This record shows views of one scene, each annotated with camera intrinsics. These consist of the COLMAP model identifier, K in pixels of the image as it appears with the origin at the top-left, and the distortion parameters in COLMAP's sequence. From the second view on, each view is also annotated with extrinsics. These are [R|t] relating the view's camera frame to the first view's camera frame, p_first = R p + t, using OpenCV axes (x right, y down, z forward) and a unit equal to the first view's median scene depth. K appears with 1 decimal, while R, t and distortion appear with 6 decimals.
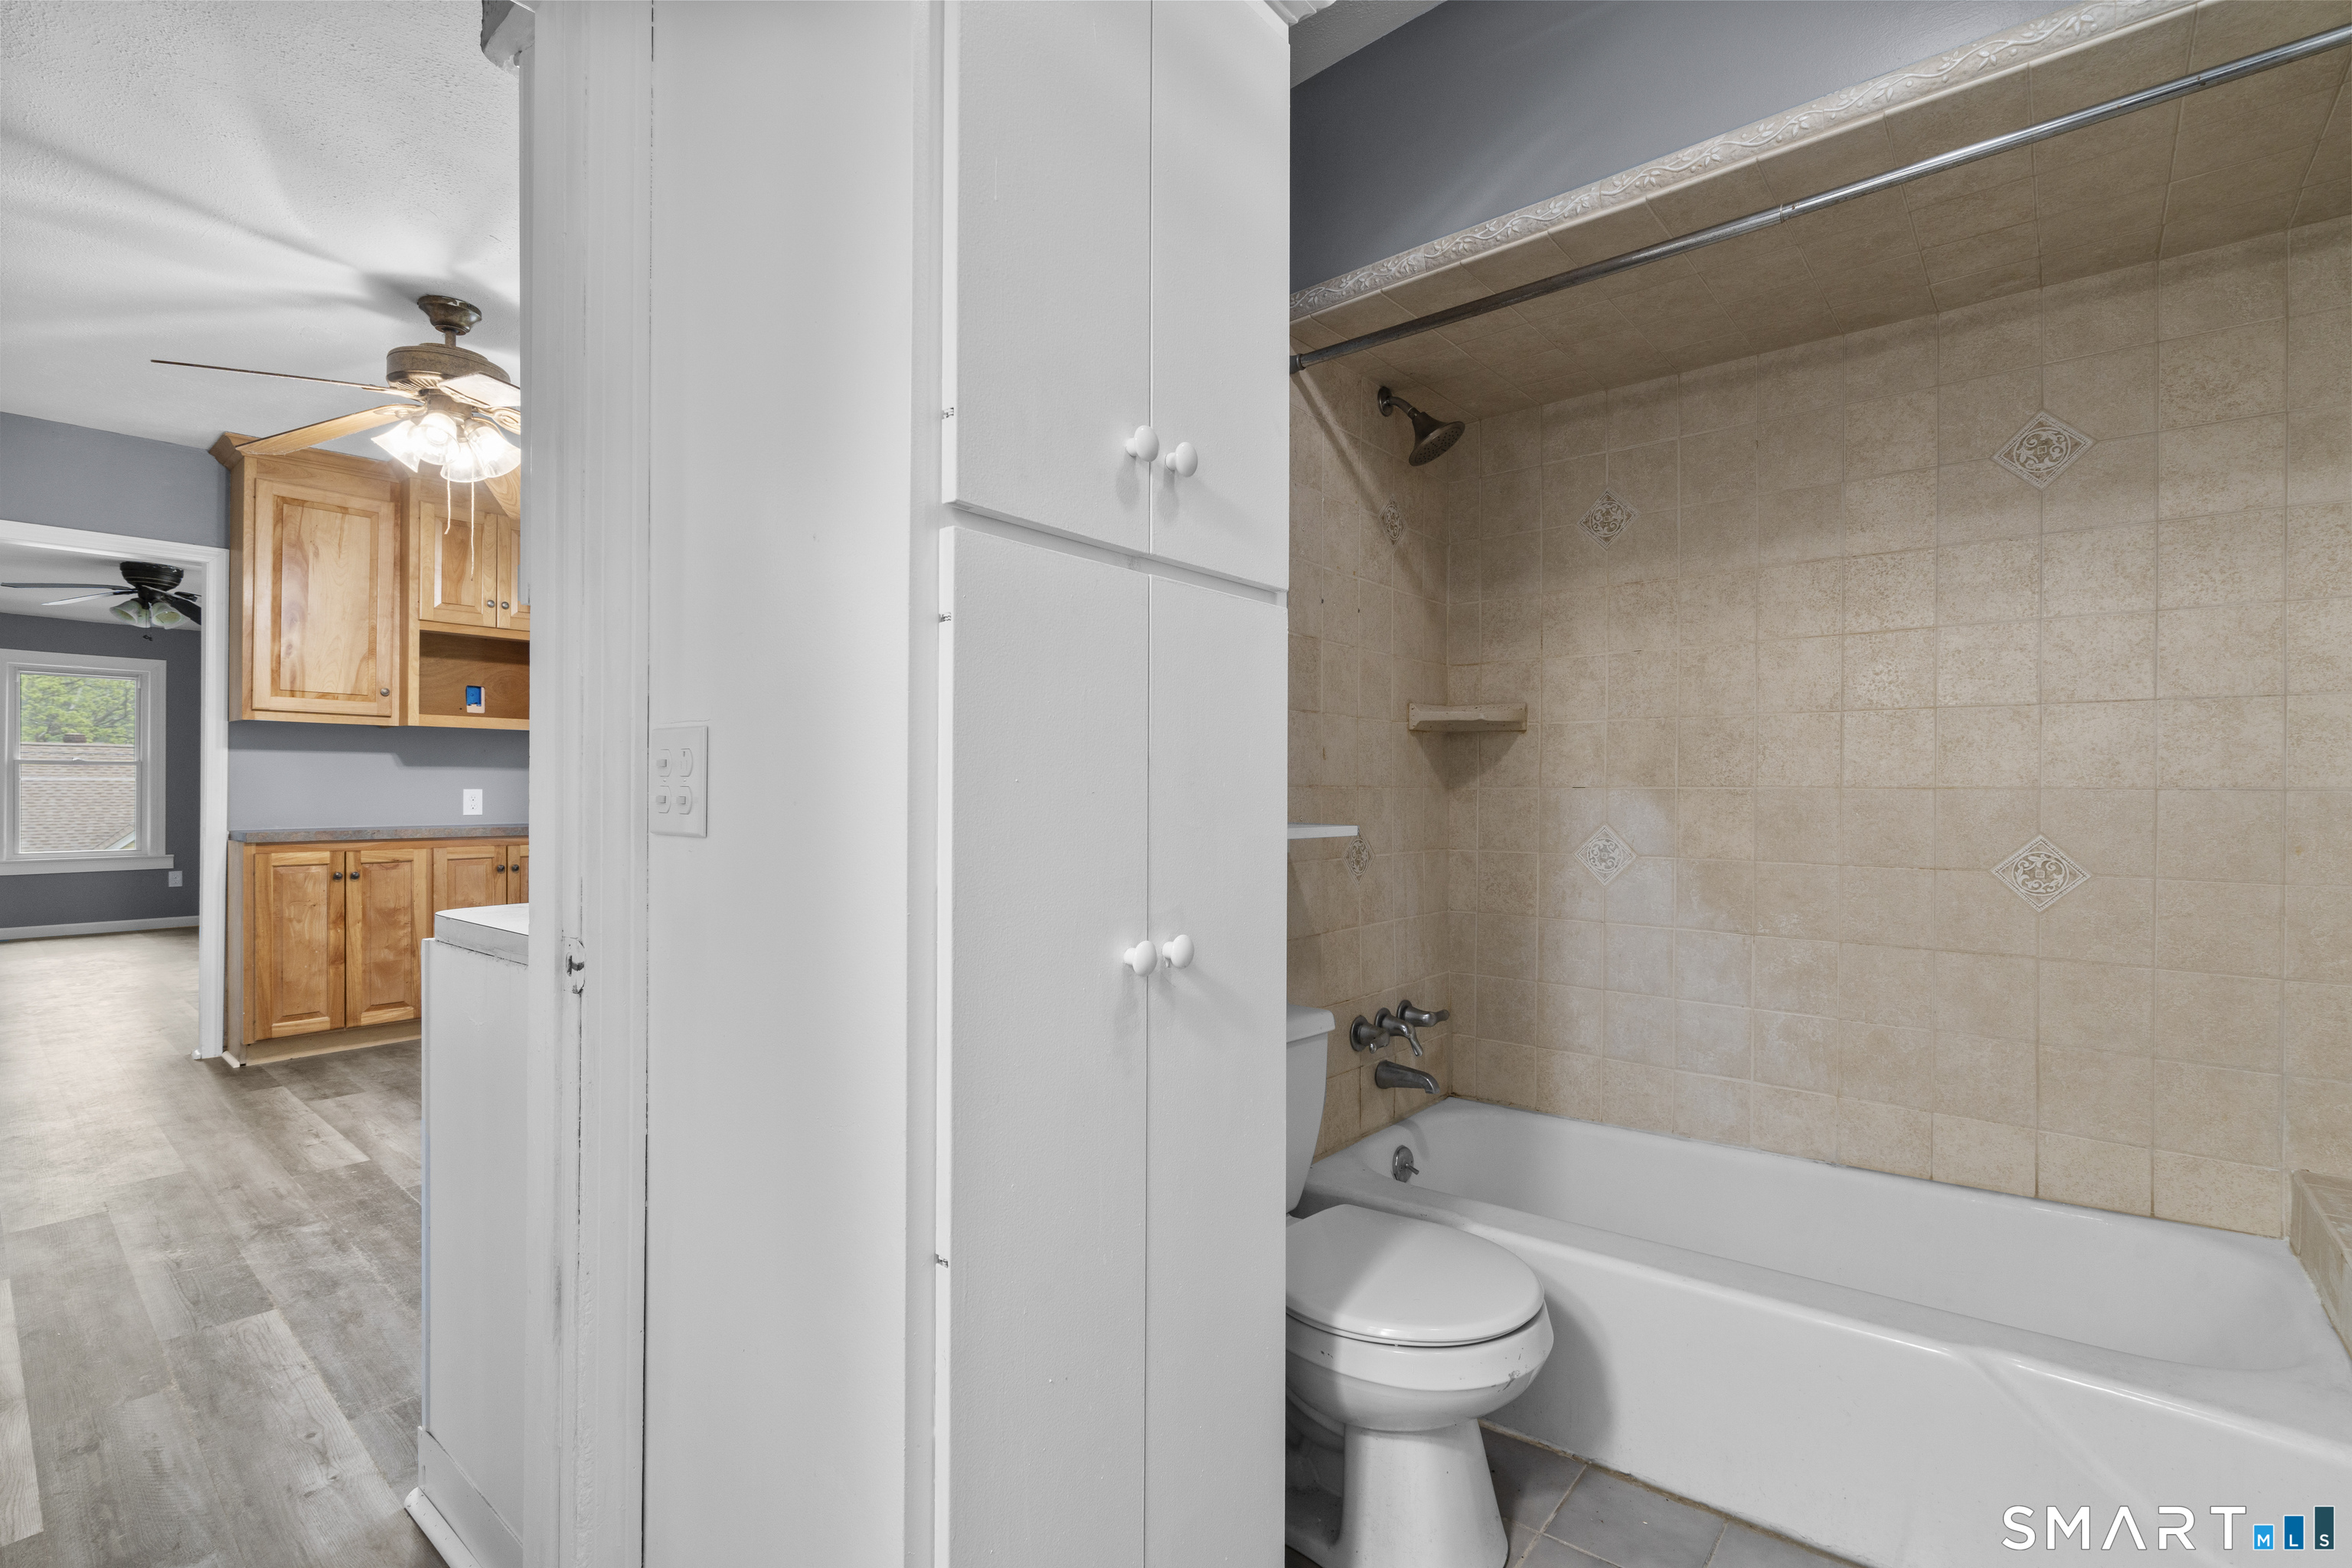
lens RADIAL K [[1054.3, 0, 1174.7], [0, 1054.3, 788.5], [0, 0, 1]] dist [-0.010151, 0.004448]
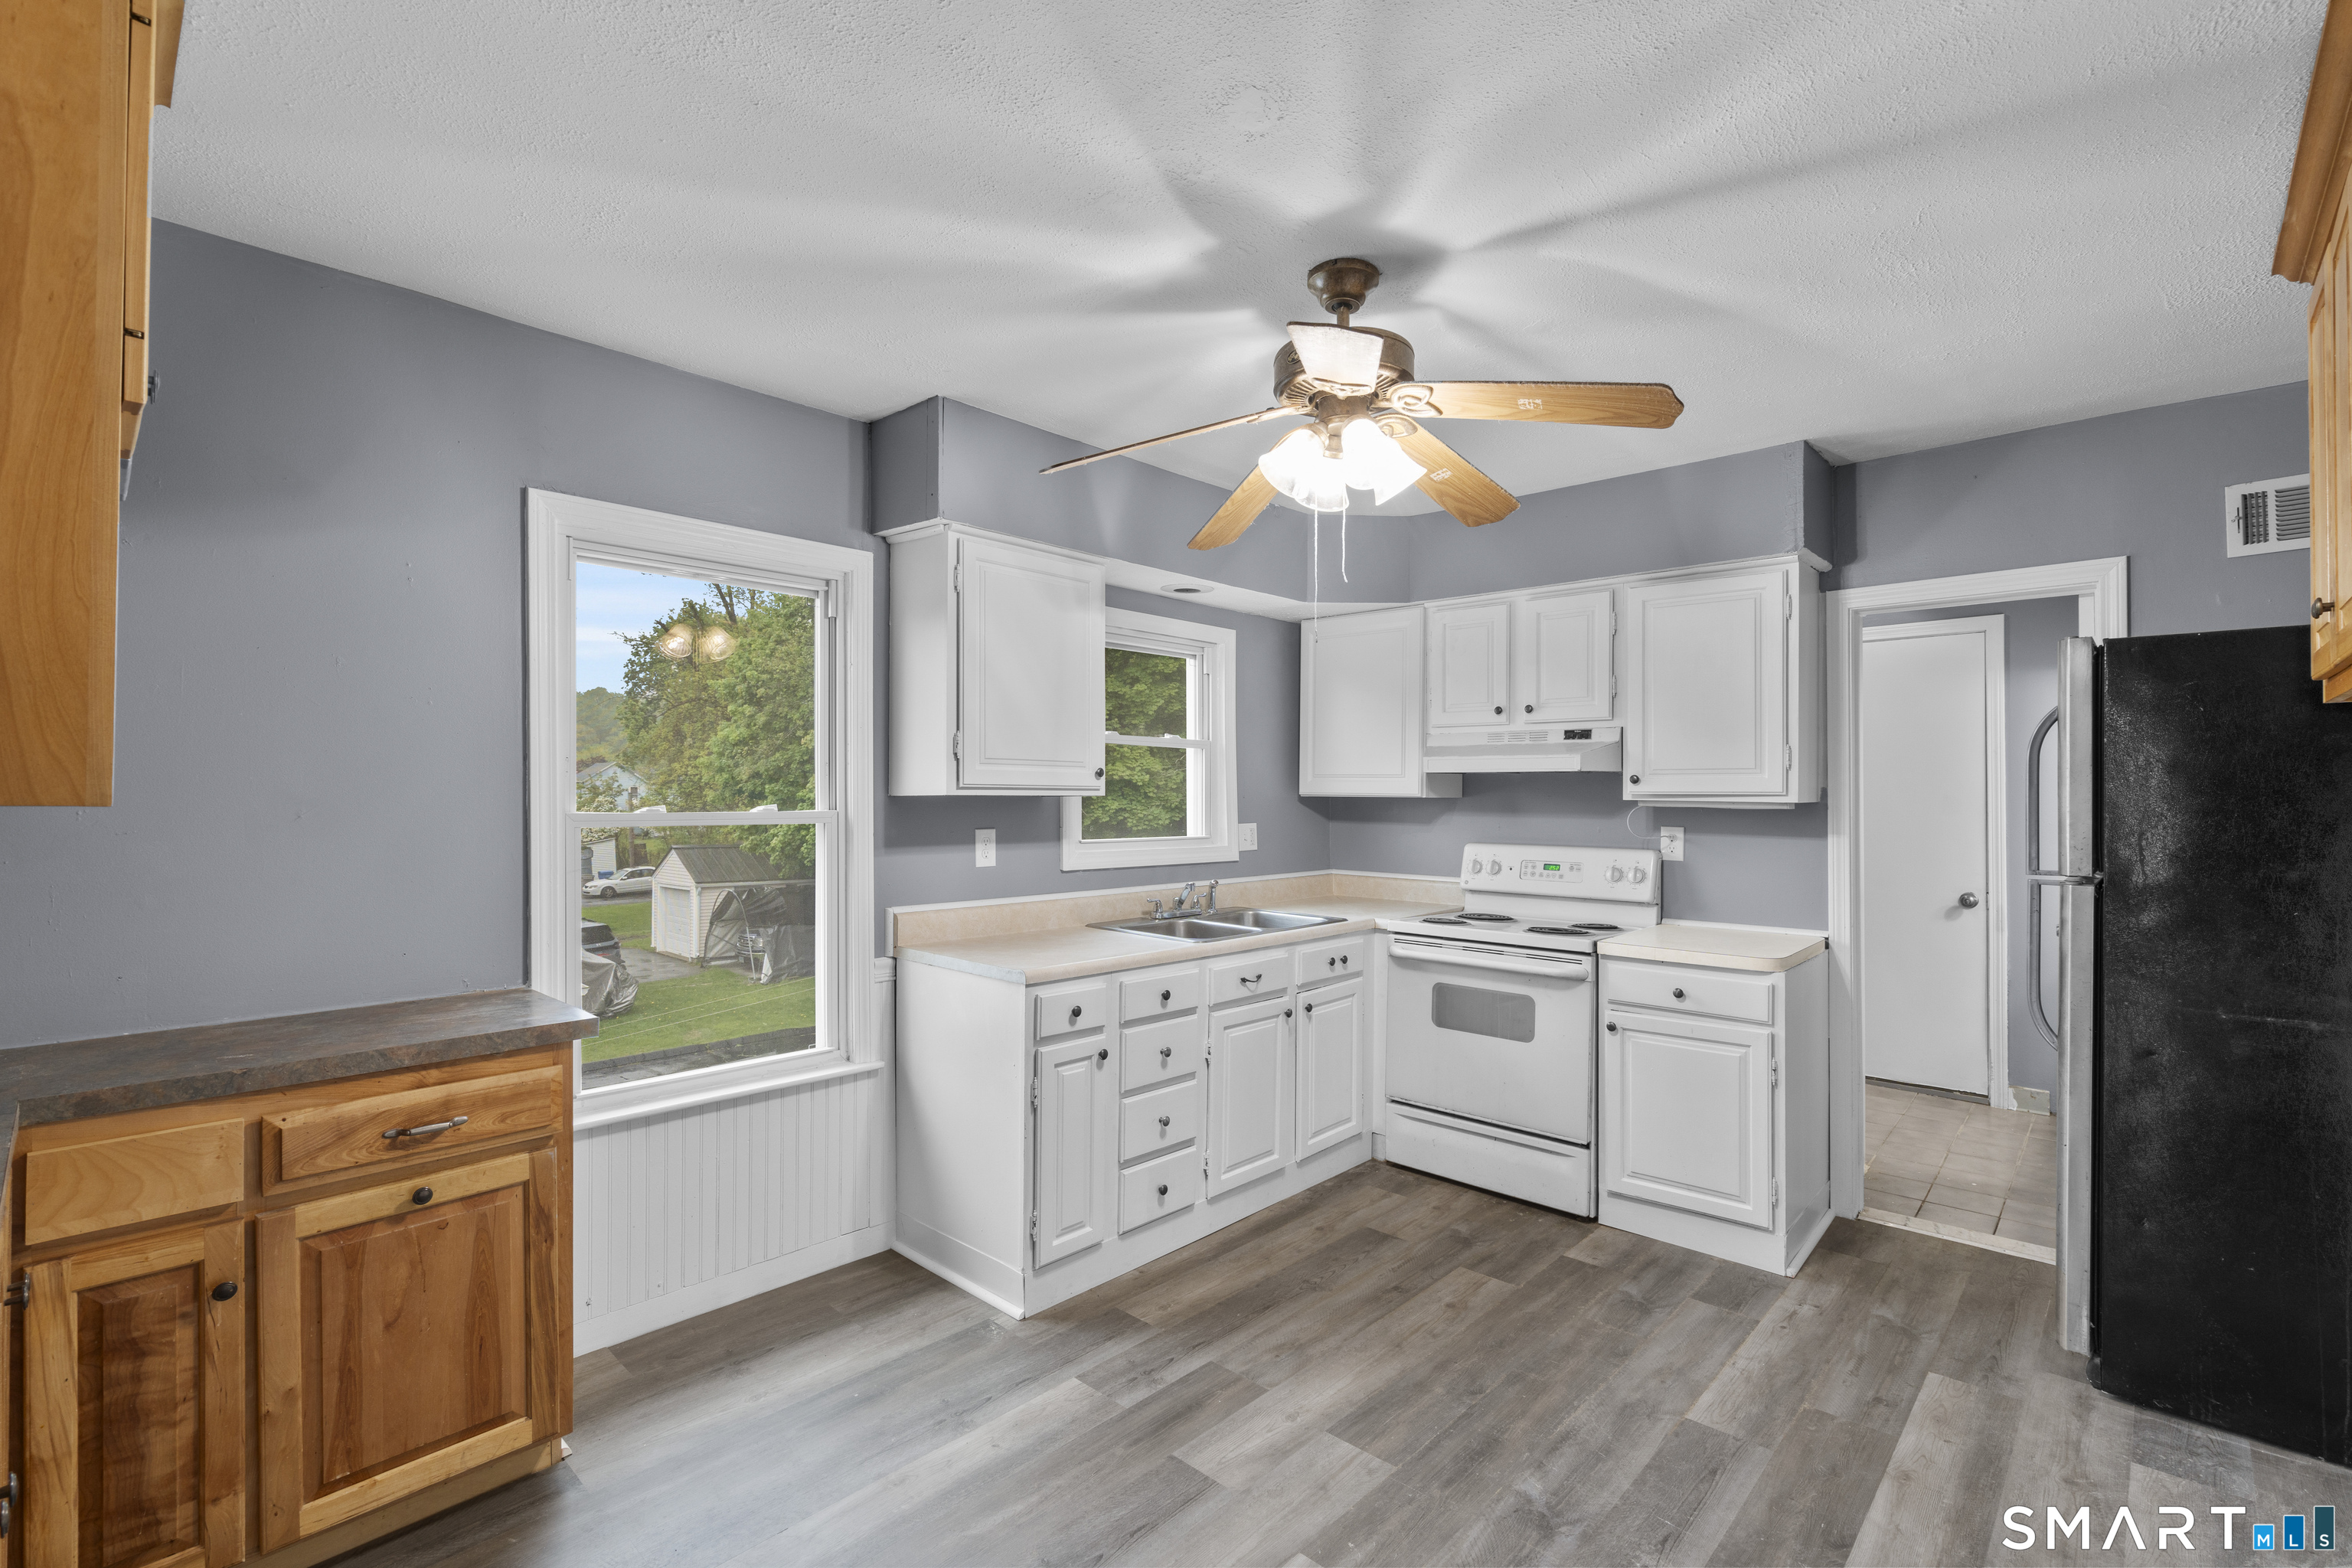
lens RADIAL K [[1054.3, 0, 1174.7], [0, 1054.3, 788.5], [0, 0, 1]] dist [-0.010151, 0.004448]
pose [[0.054743, 0.010682, 0.998443, -1.994859], [-0.001099, 0.999943, -0.010638, -0.120663], [-0.998500, -0.000515, 0.054751, 1.495966]]
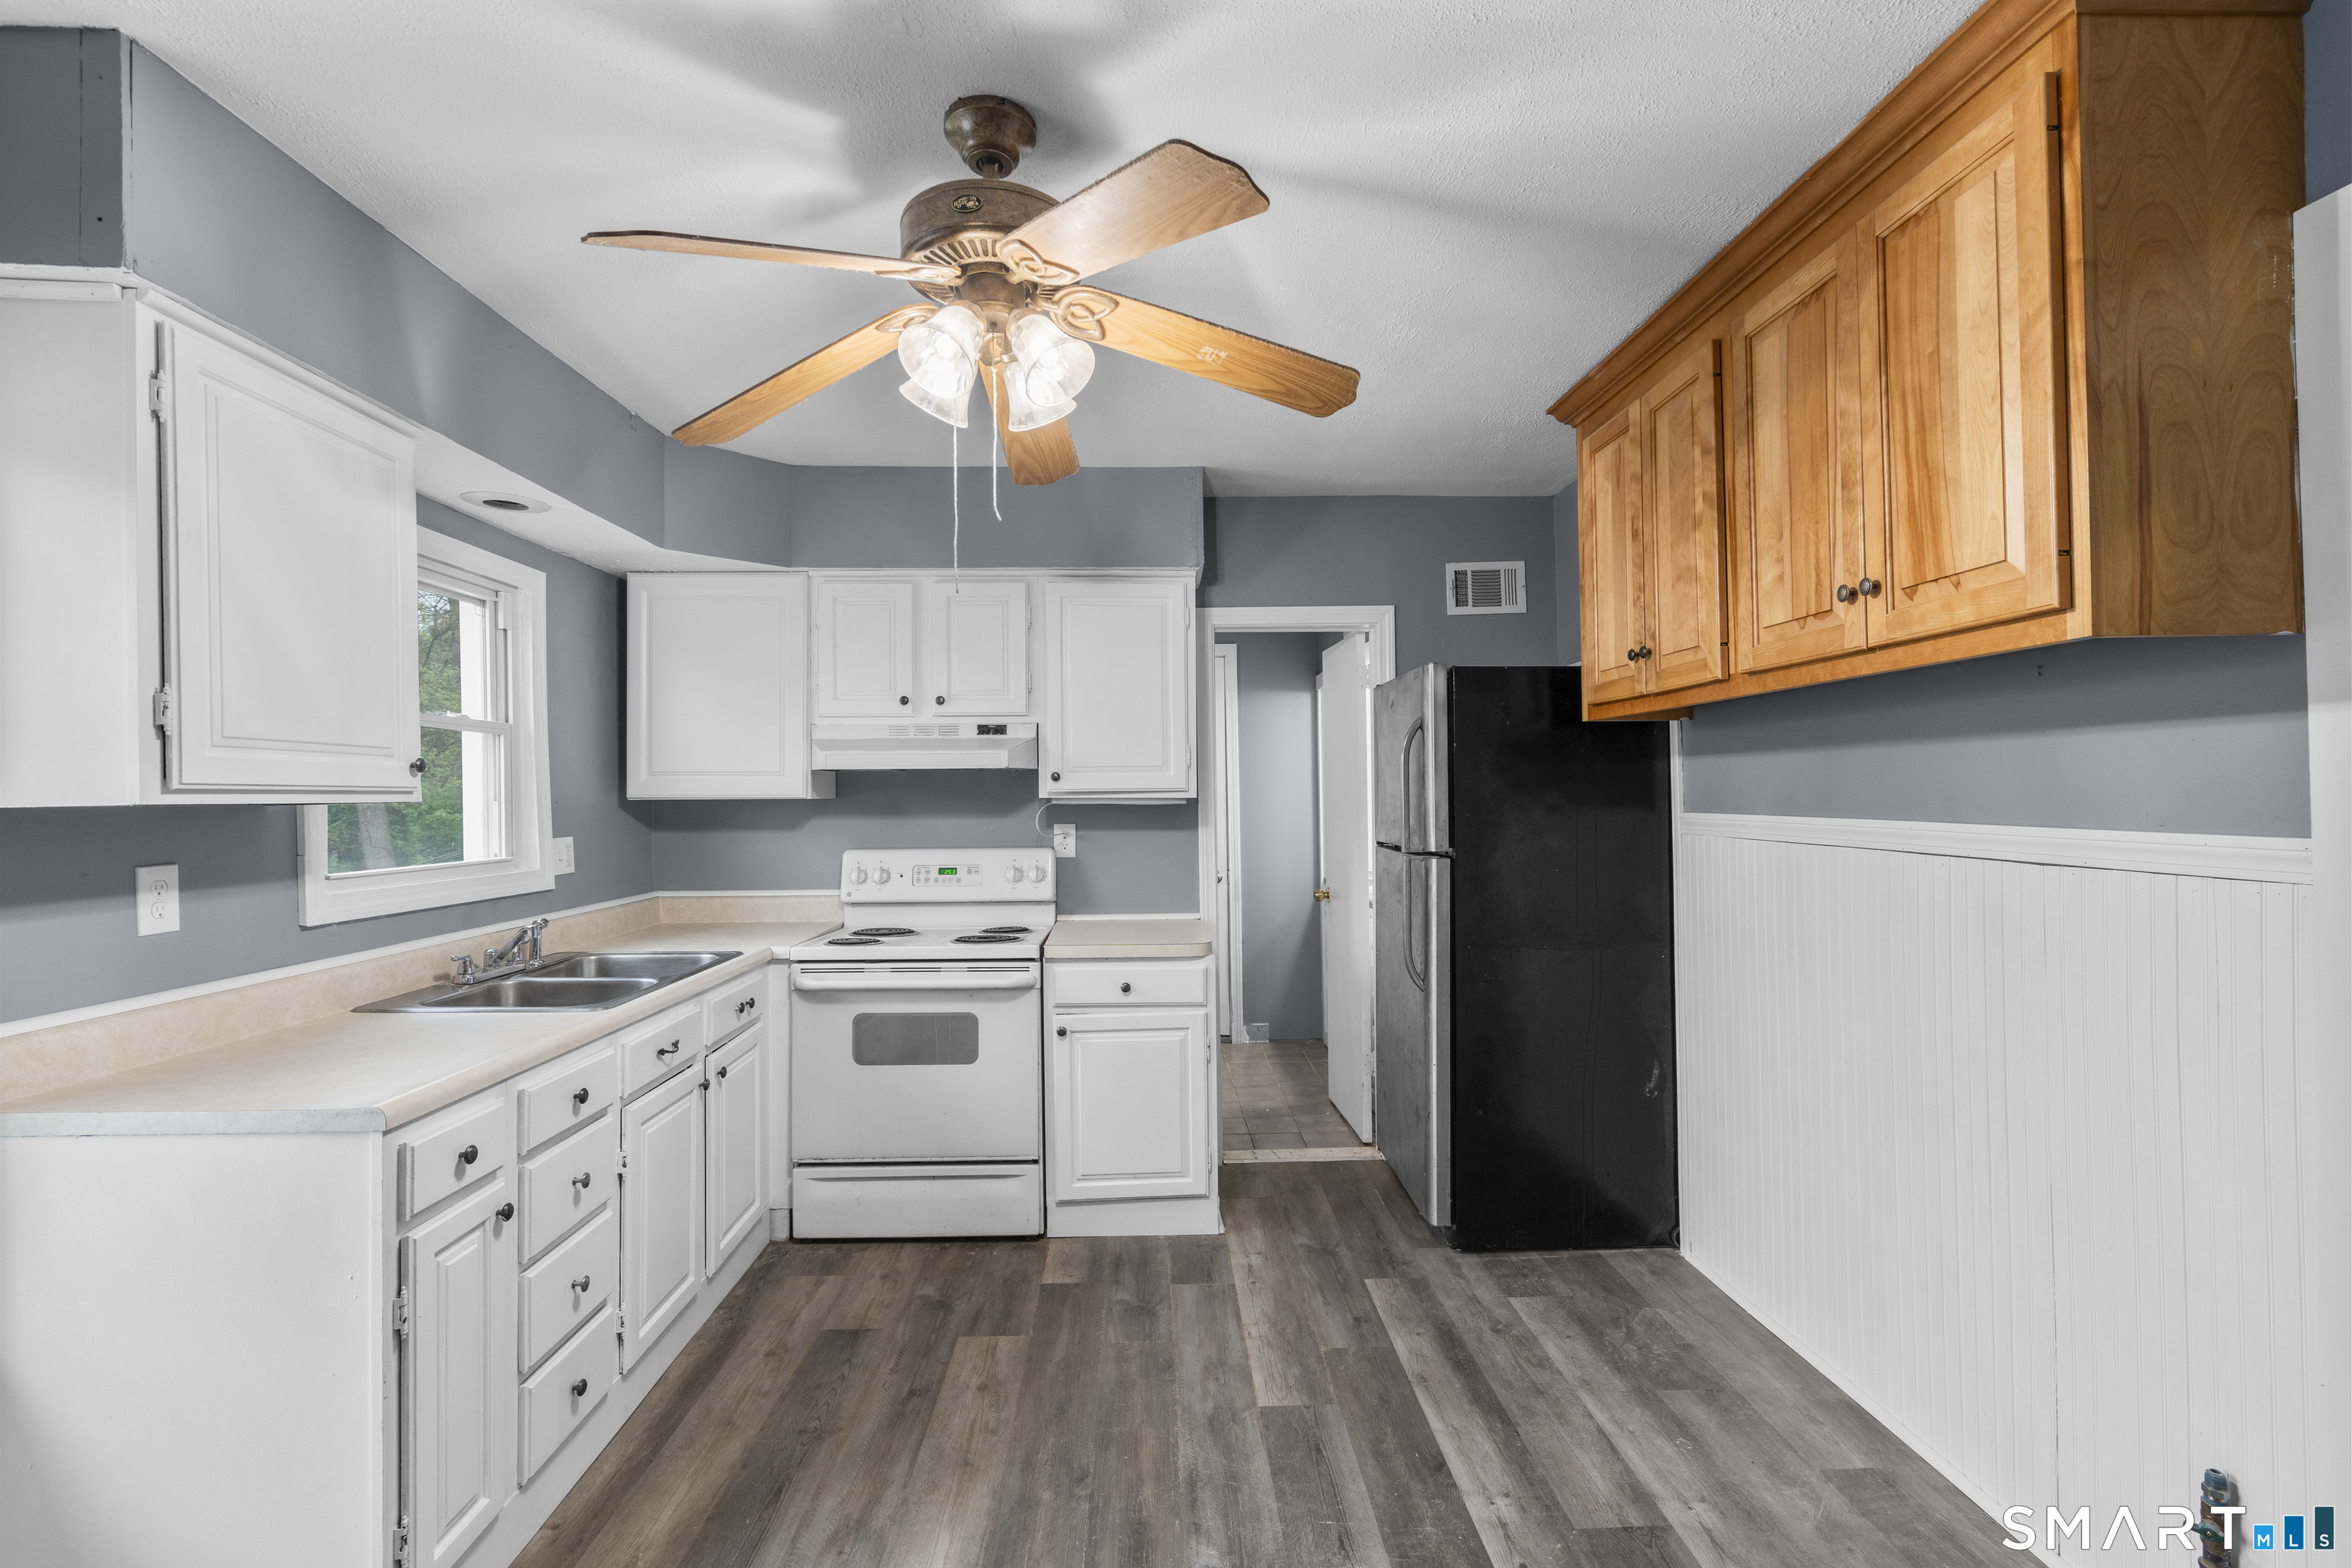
lens RADIAL K [[1054.3, 0, 1174.7], [0, 1054.3, 788.5], [0, 0, 1]] dist [-0.010151, 0.004448]
pose [[-0.667966, 0.015222, 0.744036, -1.645610], [0.015411, 0.999859, -0.006621, -0.121689], [-0.744032, 0.007044, -0.668106, 1.819177]]
